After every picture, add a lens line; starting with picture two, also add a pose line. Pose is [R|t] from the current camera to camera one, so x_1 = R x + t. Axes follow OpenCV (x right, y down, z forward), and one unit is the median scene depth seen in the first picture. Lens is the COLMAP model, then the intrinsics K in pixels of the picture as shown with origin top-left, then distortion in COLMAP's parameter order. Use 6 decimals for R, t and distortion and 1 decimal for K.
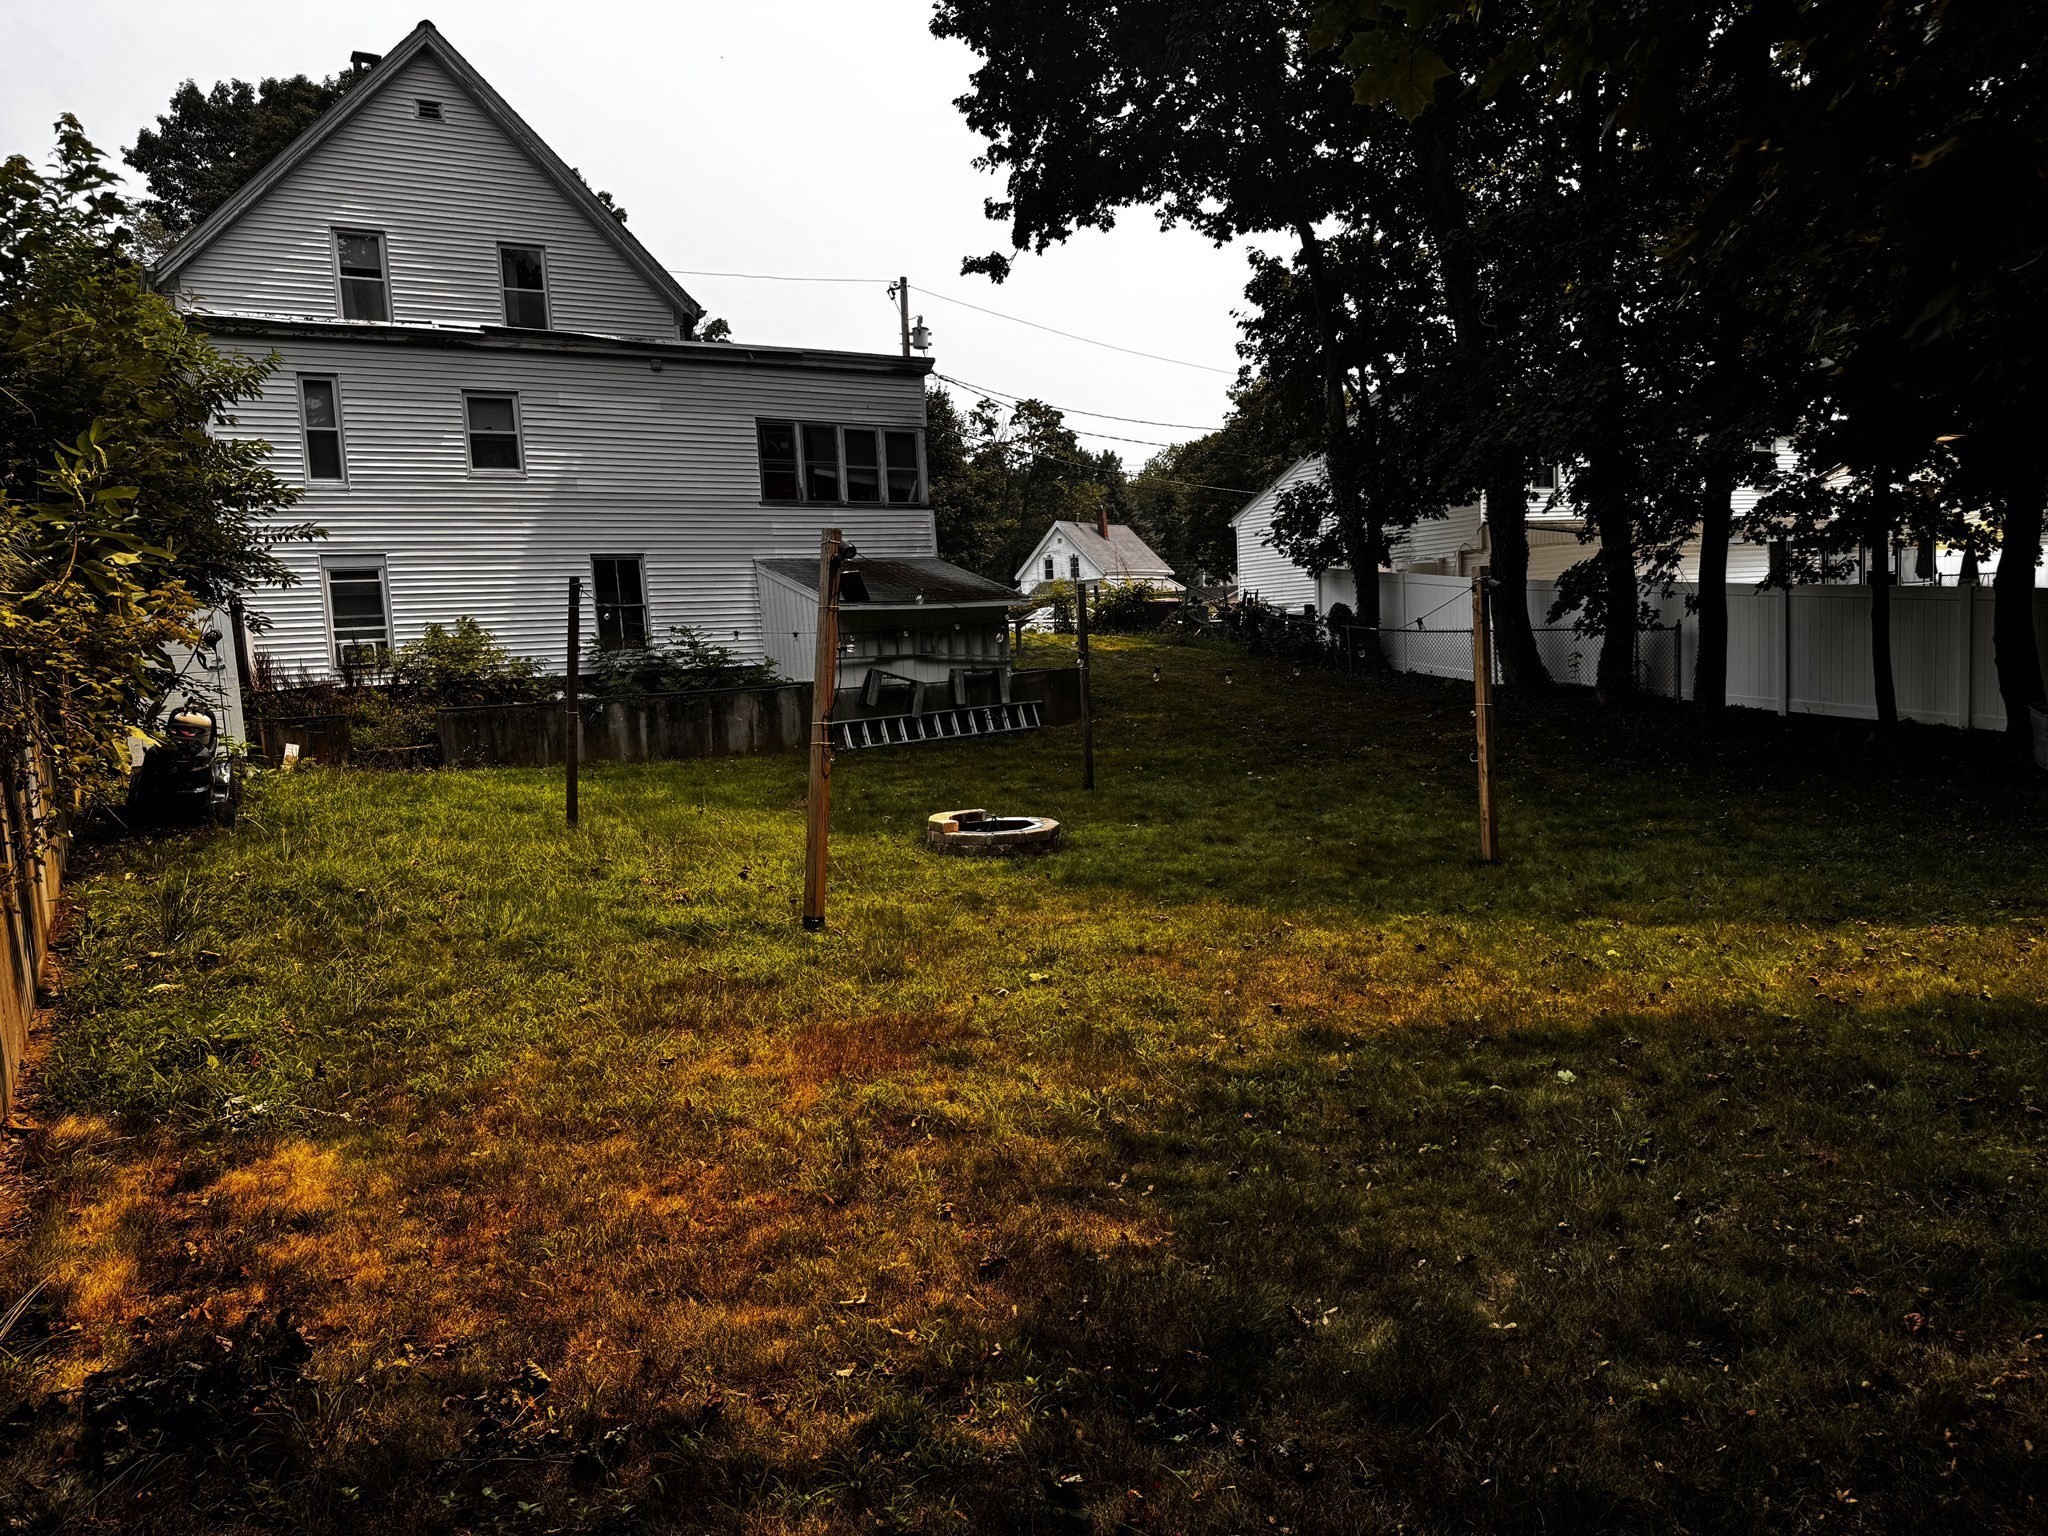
lens RADIAL K [[1443.8, 0, 1024.0], [0, 1443.8, 775.1], [0, 0, 1]] dist [0.110957, -0.163789]
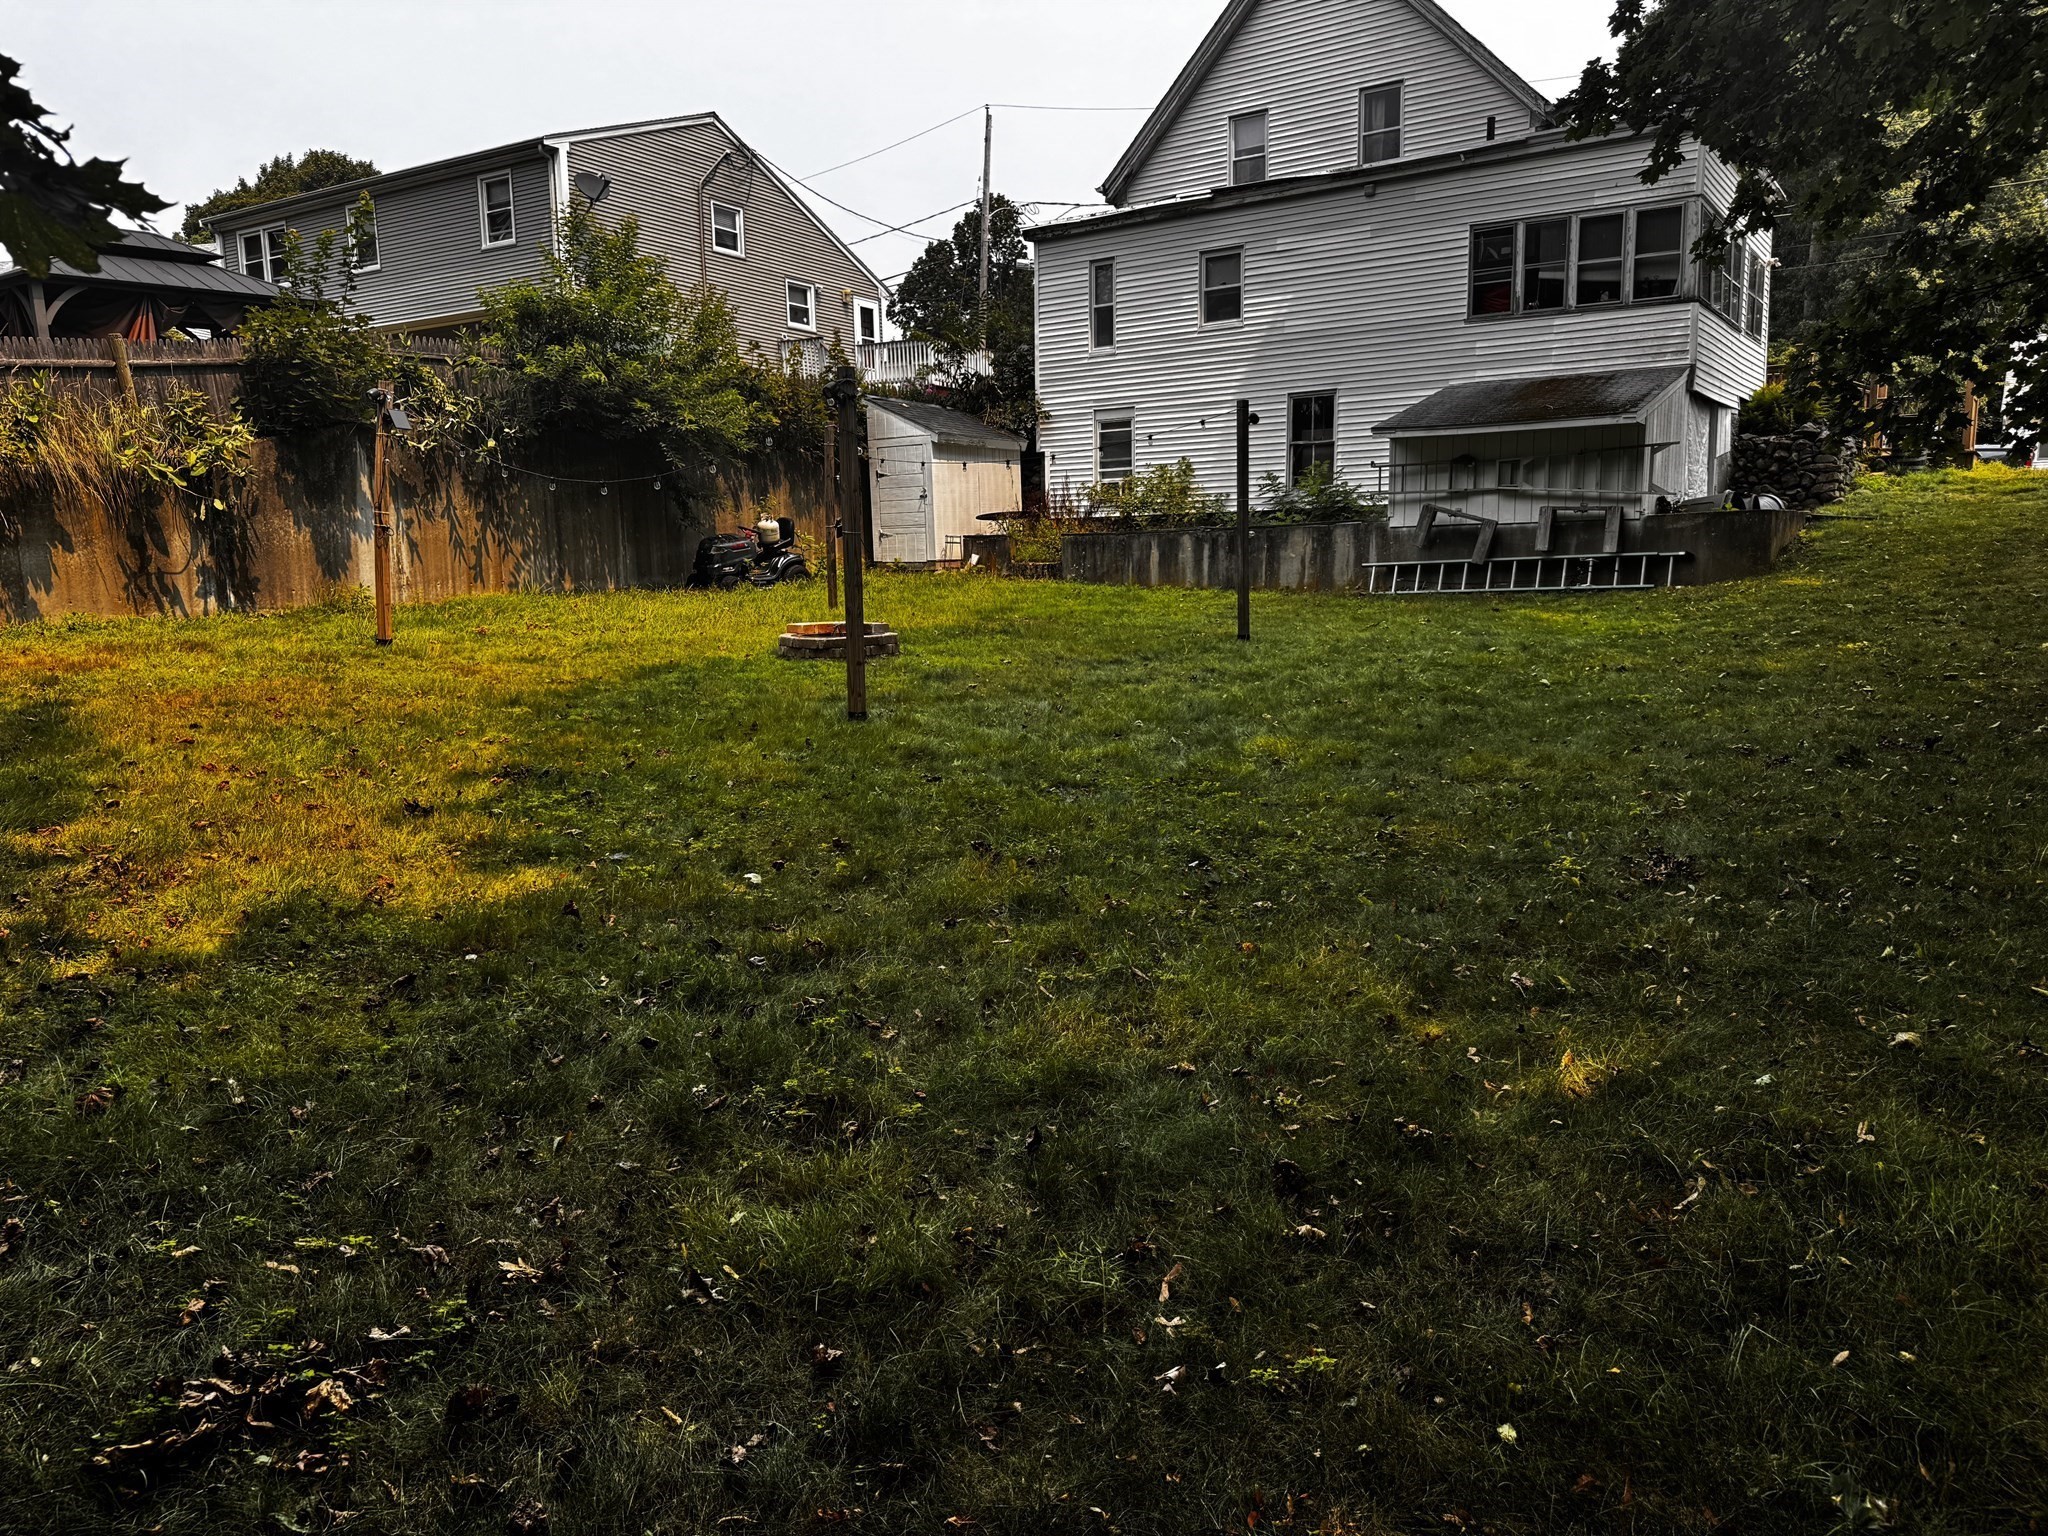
lens RADIAL K [[1443.8, 0, 1024.0], [0, 1443.8, 775.1], [0, 0, 1]] dist [0.110957, -0.163789]
pose [[0.401981, 0.175928, -0.898588, 0.600433], [-0.092705, 0.984145, 0.151207, -0.021632], [0.910943, 0.022521, 0.411917, 0.390356]]
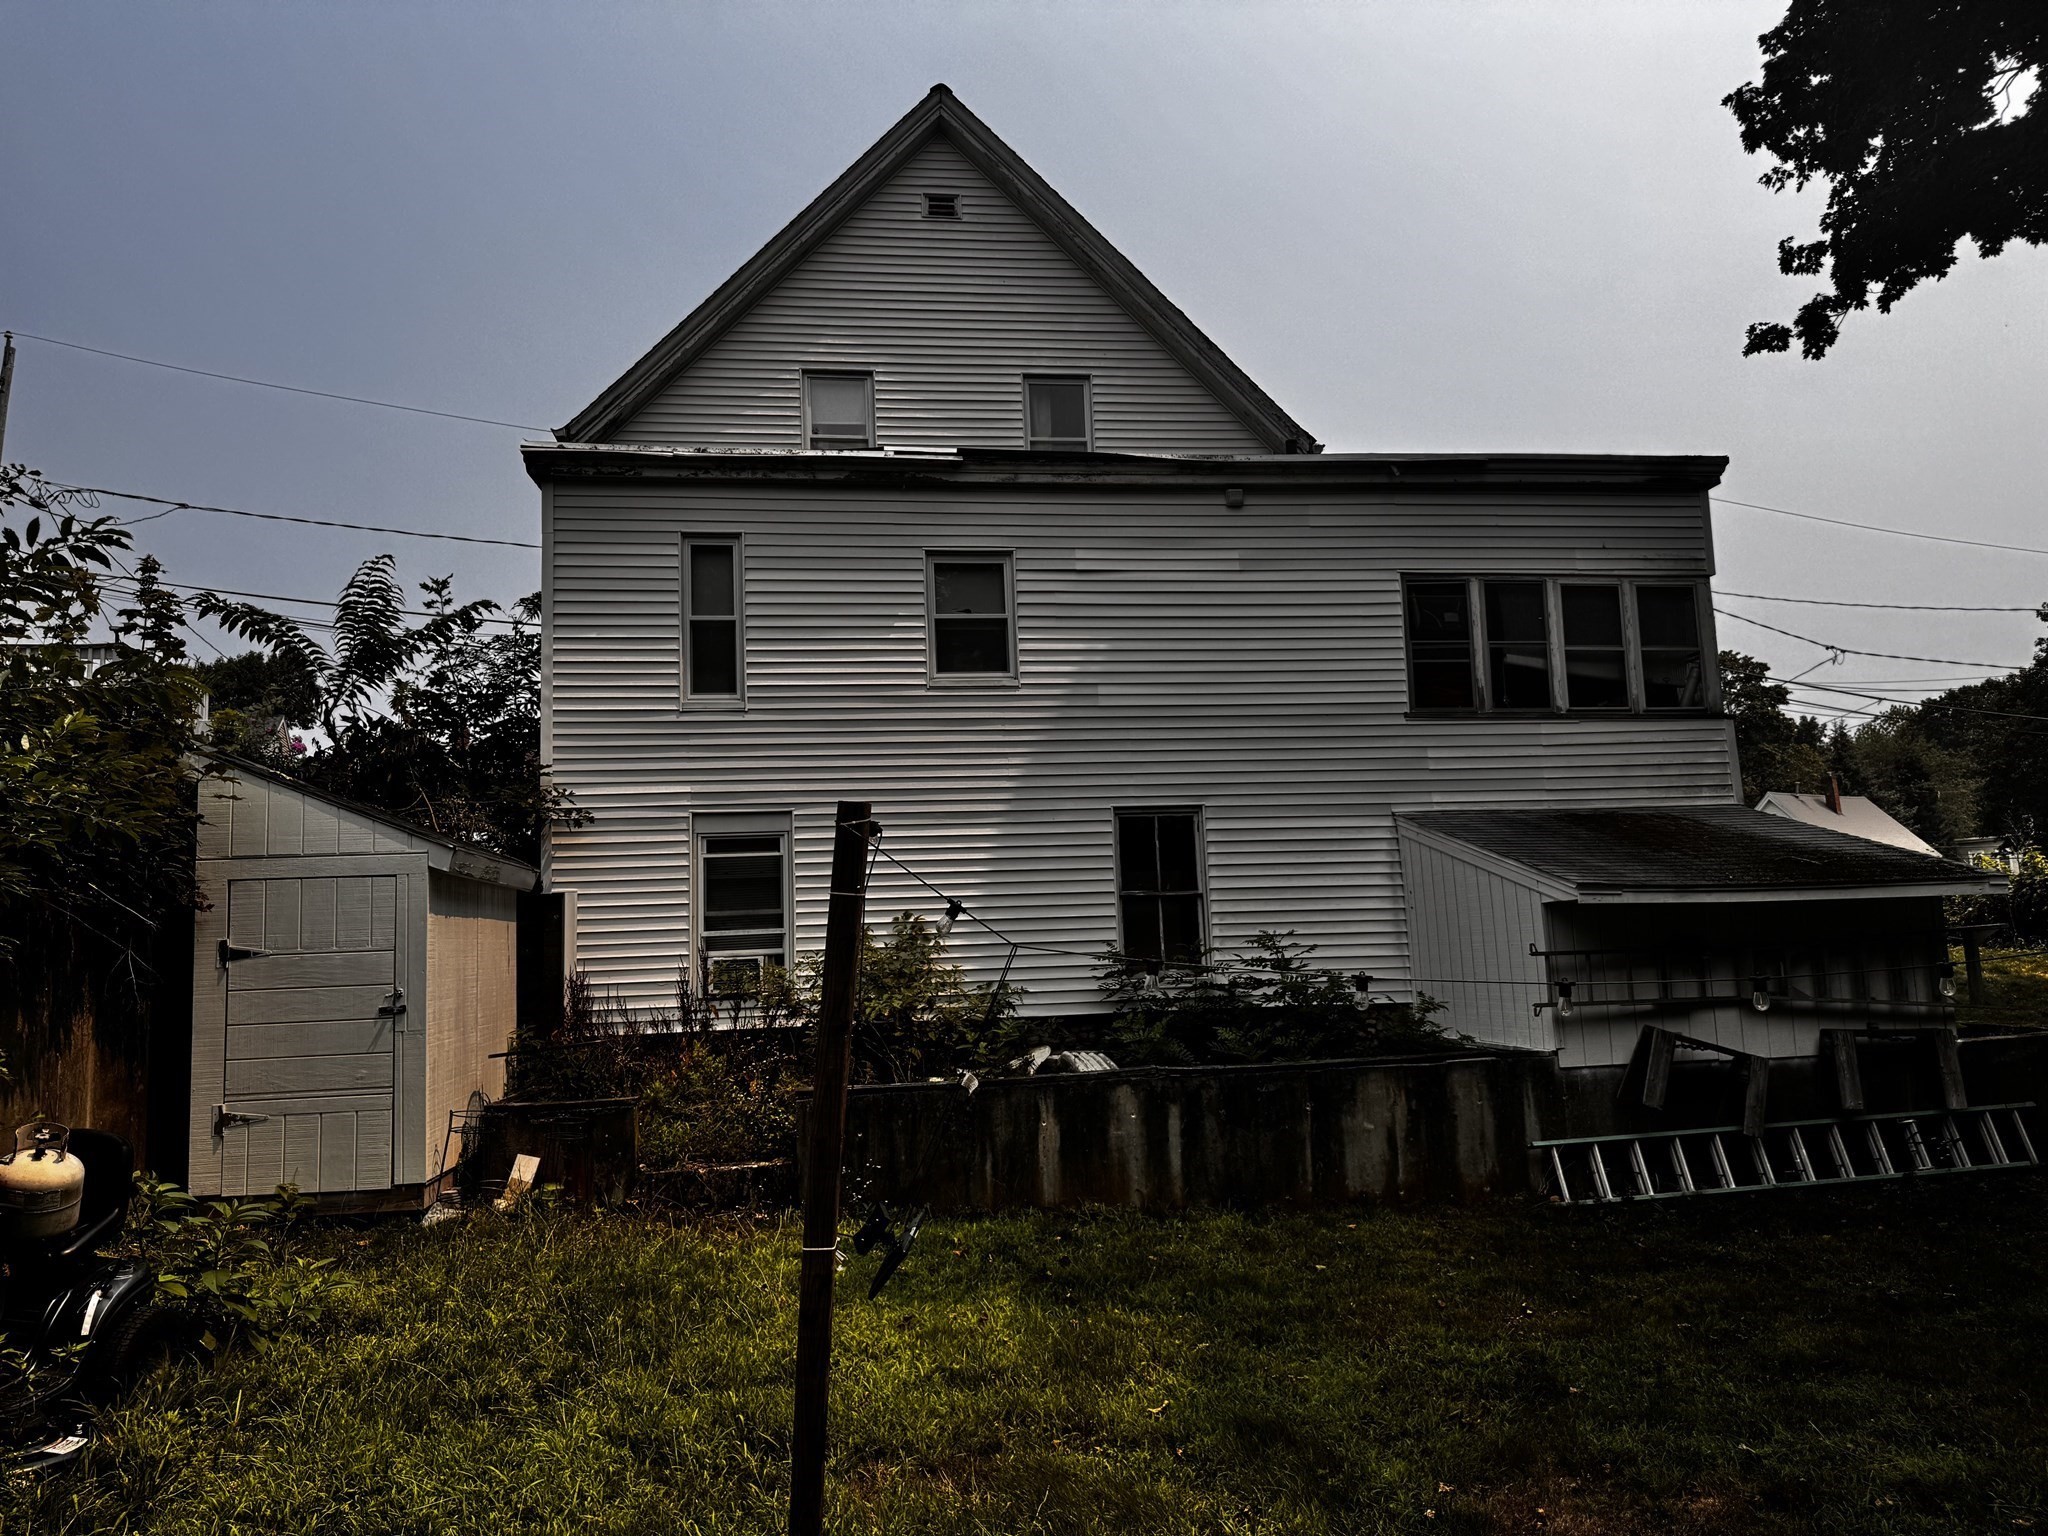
lens RADIAL K [[1443.8, 0, 1024.0], [0, 1443.8, 775.1], [0, 0, 1]] dist [0.110957, -0.163789]
pose [[0.912965, -0.030244, -0.406916, -0.090364], [-0.050930, 0.981004, -0.187180, -0.051875], [0.404848, 0.191613, 0.894082, 0.450449]]
